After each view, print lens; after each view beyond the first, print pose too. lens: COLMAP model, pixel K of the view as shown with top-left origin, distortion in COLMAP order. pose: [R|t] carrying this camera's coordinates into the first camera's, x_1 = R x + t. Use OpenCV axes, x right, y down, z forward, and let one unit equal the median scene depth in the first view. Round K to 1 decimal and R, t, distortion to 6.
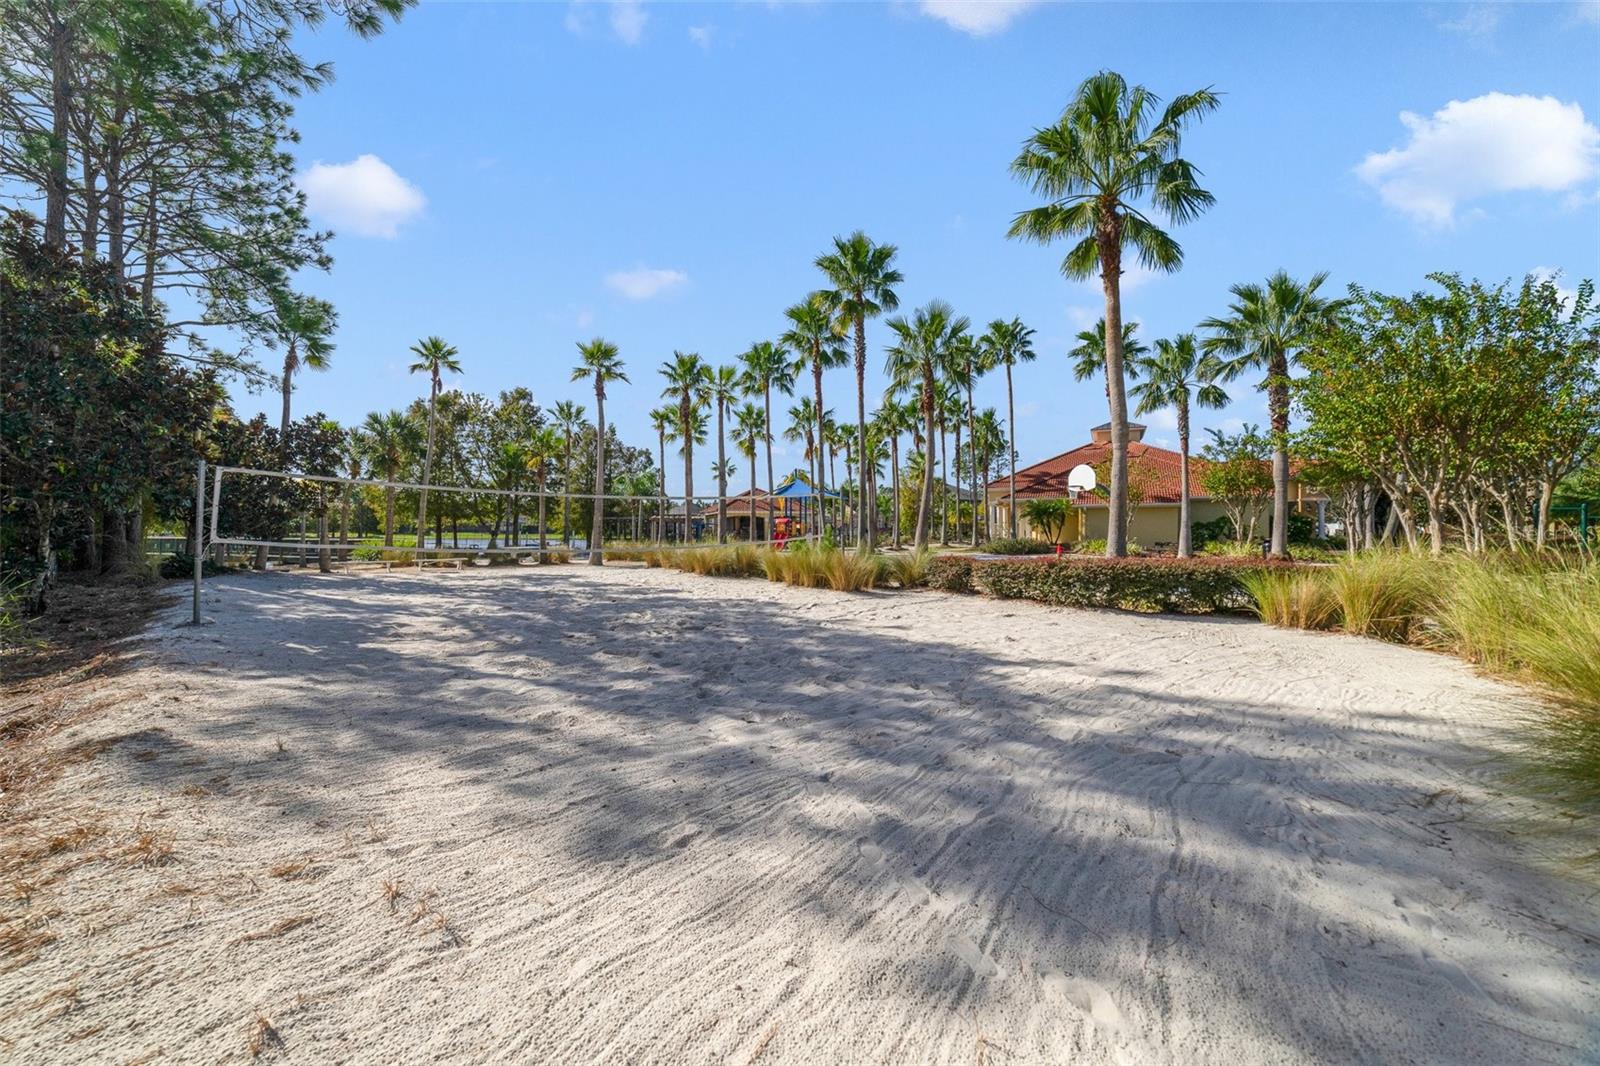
lens RADIAL K [[619.0, 0, 787.5], [0, 619.0, 528.3], [0, 0, 1]] dist [-0.023241, 0.000369]
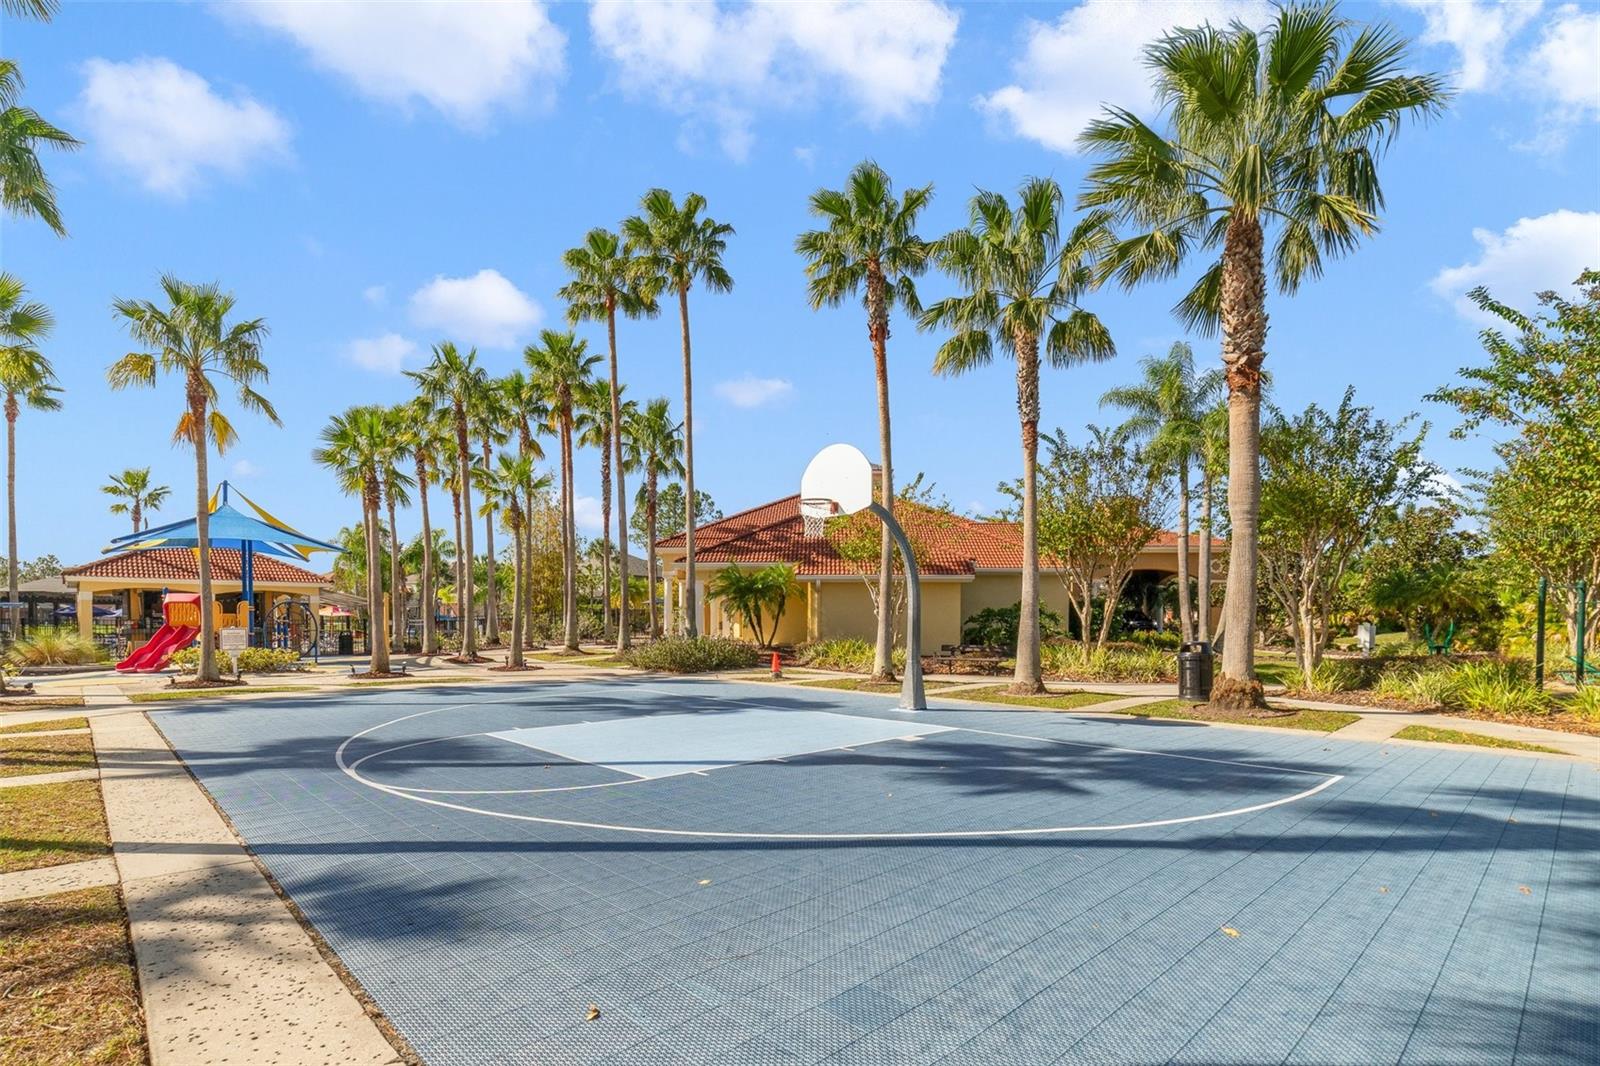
lens RADIAL K [[619.0, 0, 787.5], [0, 619.0, 528.3], [0, 0, 1]] dist [-0.023241, 0.000369]
pose [[0.906476, 0.057928, 0.418265, 0.221057], [0.001377, 0.990134, -0.140115, -0.002673], [-0.422255, 0.127586, 0.897453, 0.503767]]
